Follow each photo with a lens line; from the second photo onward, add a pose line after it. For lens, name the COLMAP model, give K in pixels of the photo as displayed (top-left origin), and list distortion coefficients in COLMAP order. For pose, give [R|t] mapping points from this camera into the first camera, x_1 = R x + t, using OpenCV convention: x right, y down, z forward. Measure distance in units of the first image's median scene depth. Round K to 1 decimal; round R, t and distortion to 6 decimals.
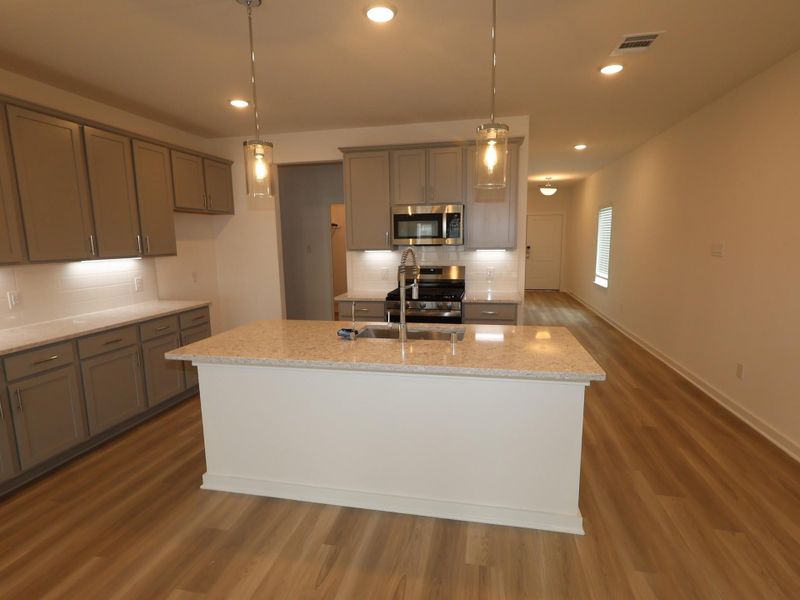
lens RADIAL K [[419.2, 0, 400.9], [0, 419.2, 301.5], [0, 0, 1]] dist [-0.003276, -0.000640]
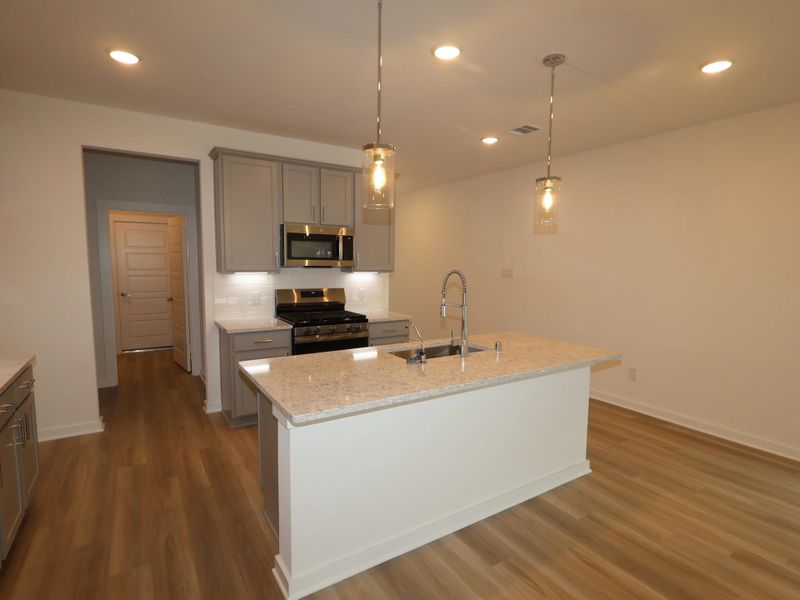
lens RADIAL K [[419.2, 0, 402.3], [0, 419.2, 299.8], [0, 0, 1]] dist [-0.003276, -0.000640]
pose [[0.713975, -0.041476, 0.698942, -0.503362], [0.083351, 0.996180, -0.026029, -0.019608], [-0.695193, 0.076842, 0.714705, 0.197134]]
